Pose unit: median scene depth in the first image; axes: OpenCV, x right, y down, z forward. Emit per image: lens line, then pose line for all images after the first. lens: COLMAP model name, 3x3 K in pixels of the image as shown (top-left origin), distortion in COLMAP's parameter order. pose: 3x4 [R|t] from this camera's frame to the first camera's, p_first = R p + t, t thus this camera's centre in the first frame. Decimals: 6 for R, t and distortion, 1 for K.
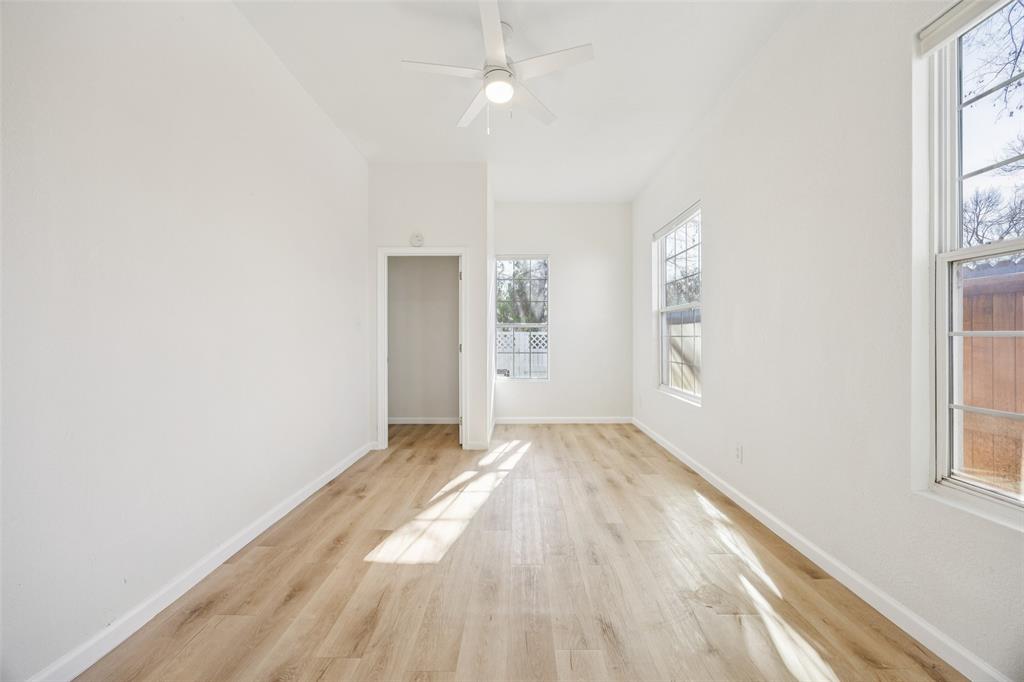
lens RADIAL K [[392.8, 0, 514.7], [0, 392.8, 336.6], [0, 0, 1]] dist [-0.000518, 0.000650]
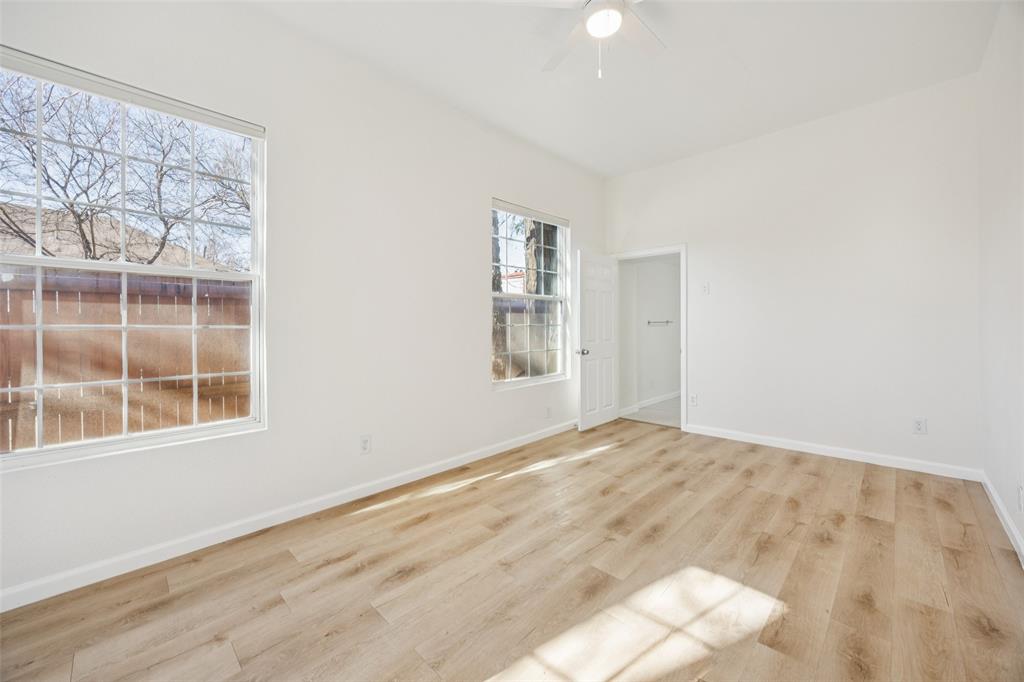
lens RADIAL K [[392.8, 0, 517.6], [0, 392.8, 330.5], [0, 0, 1]] dist [-0.000518, 0.000650]
pose [[-0.719587, 0.003424, 0.694394, -0.527121], [0.013830, 0.999860, 0.009402, 0.002276], [-0.694265, 0.016369, -0.719534, 1.896878]]
